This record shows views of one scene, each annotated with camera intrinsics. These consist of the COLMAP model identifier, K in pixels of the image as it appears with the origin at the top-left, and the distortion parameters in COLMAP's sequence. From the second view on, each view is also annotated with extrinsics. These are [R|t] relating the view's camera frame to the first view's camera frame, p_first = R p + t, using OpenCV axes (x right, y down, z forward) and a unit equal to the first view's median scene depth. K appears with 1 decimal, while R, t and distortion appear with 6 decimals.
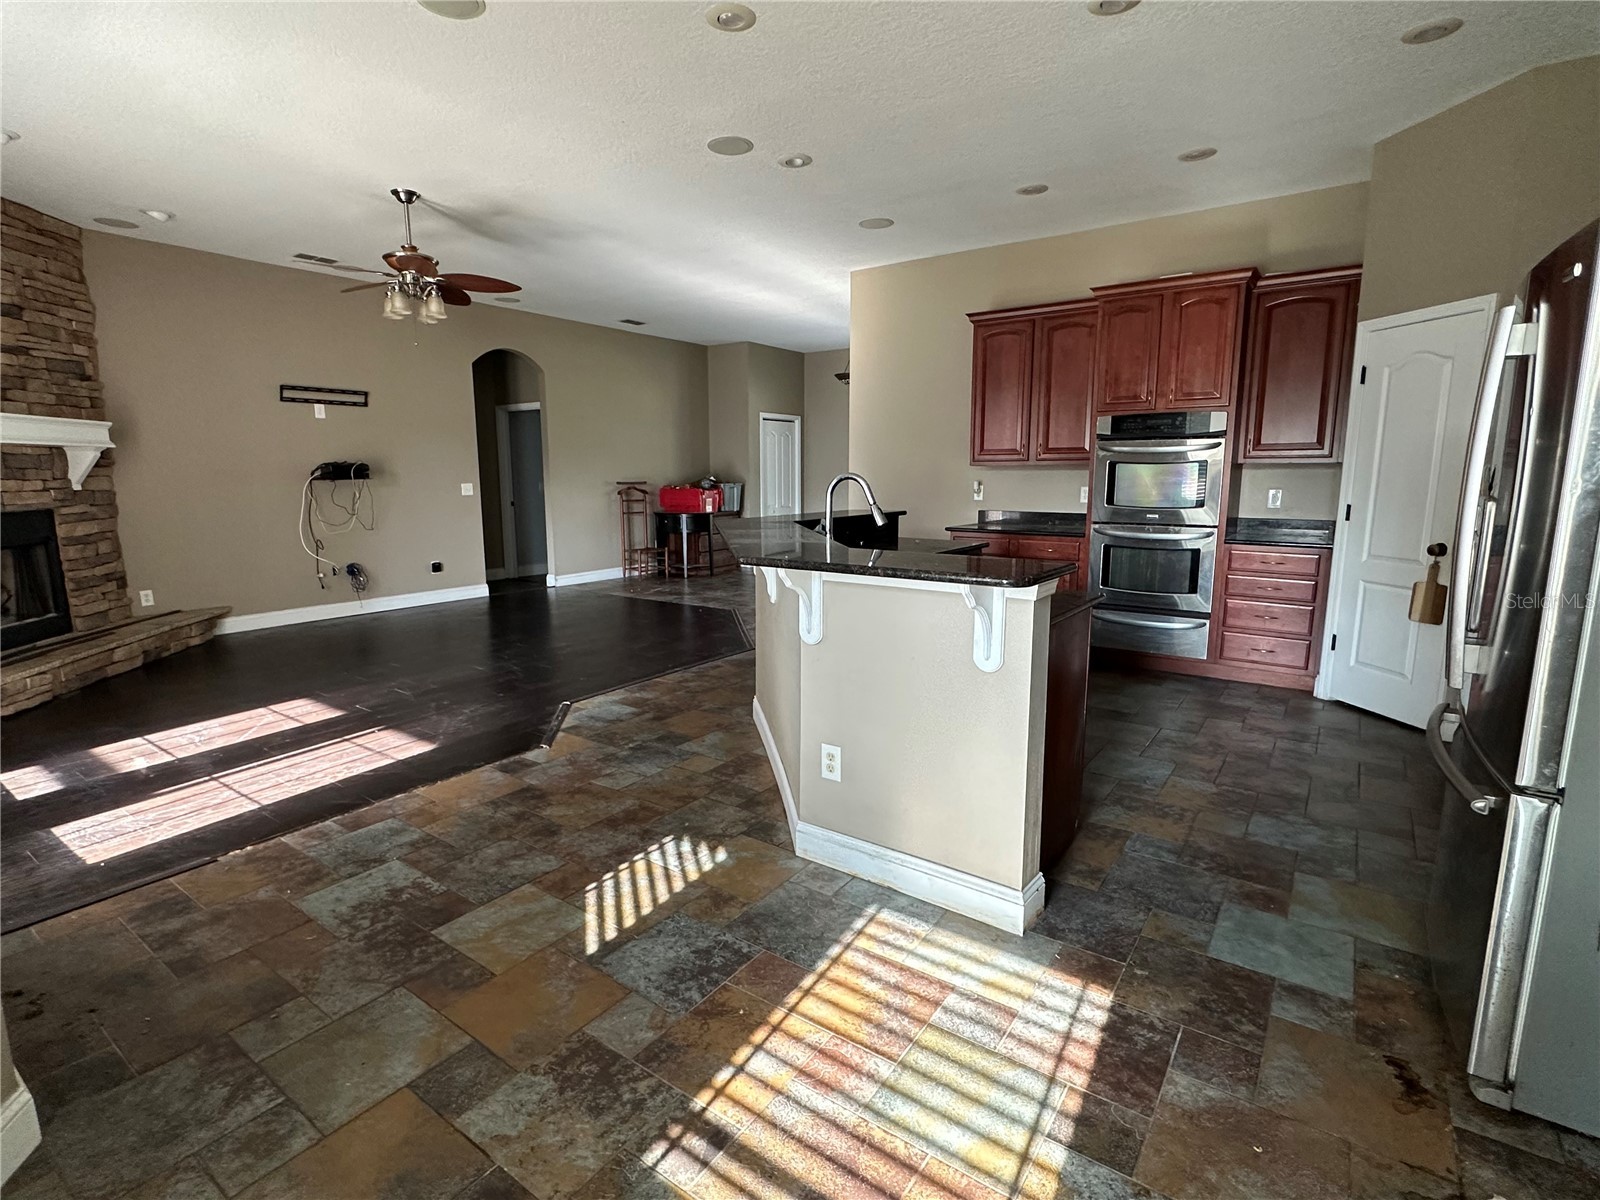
lens RADIAL K [[778.4, 0, 797.9], [0, 778.4, 601.0], [0, 0, 1]] dist [-0.000026, 0.001571]
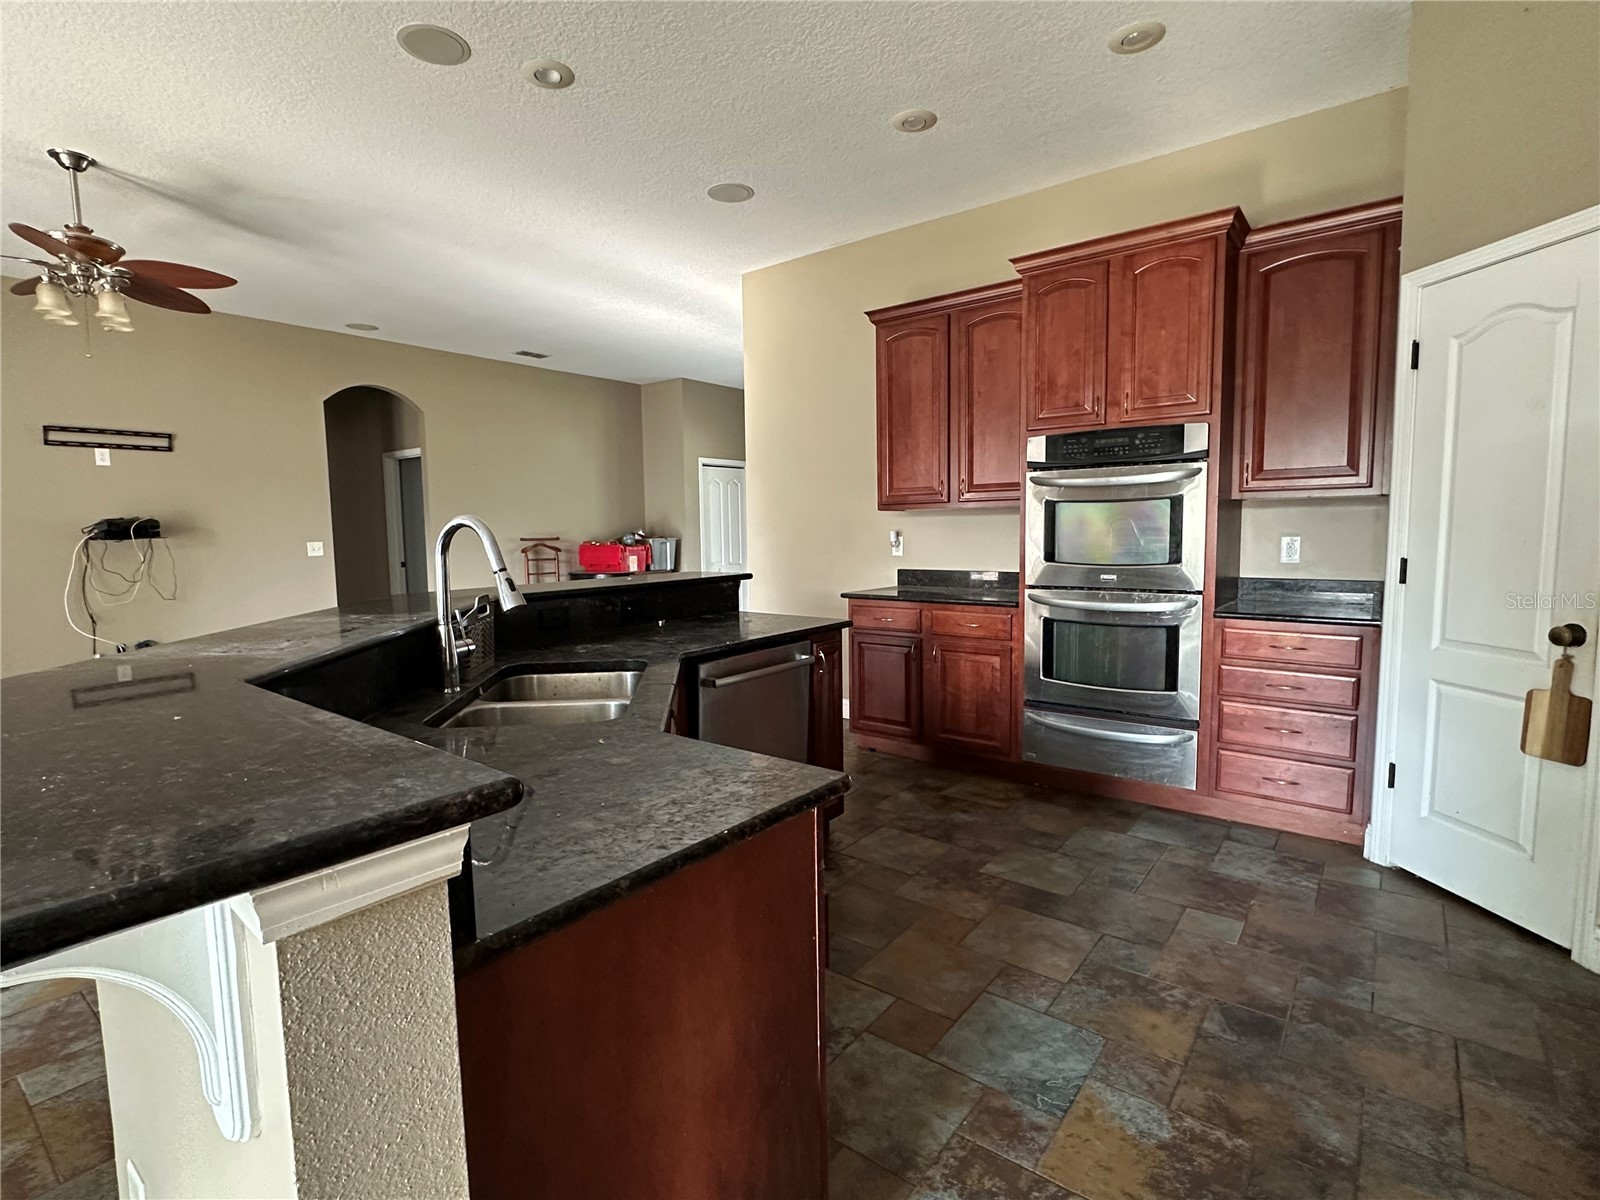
lens RADIAL K [[778.4, 0, 797.5], [0, 778.4, 600.6], [0, 0, 1]] dist [-0.000026, 0.001571]
pose [[0.999012, -0.008901, -0.043543, 0.218729], [0.005832, 0.997521, -0.070121, -0.043413], [0.044059, 0.069798, 0.996588, 0.315411]]
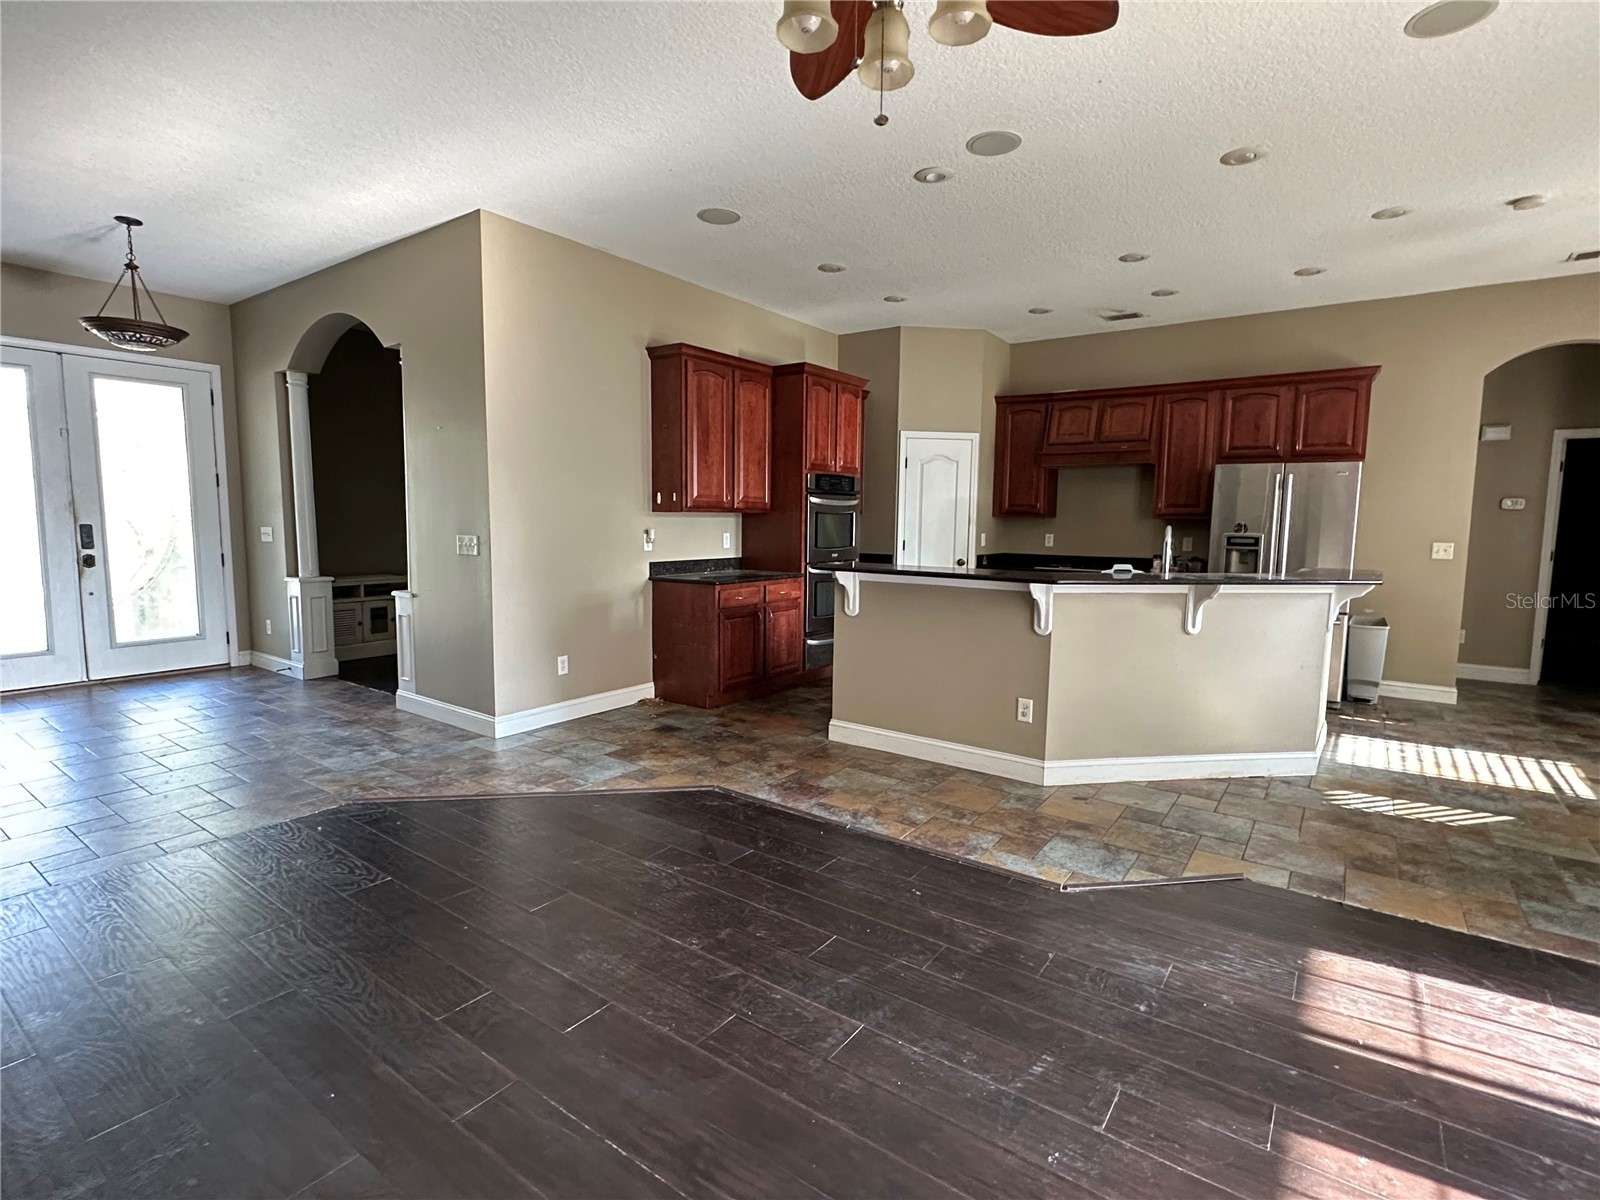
lens RADIAL K [[778.4, 0, 798.5], [0, 778.4, 600.8], [0, 0, 1]] dist [-0.000026, 0.001571]
pose [[0.000959, -0.104876, 0.994485, -0.844627], [0.150748, 0.983136, 0.103534, -0.183475], [-0.988572, 0.149817, 0.016753, 1.089951]]
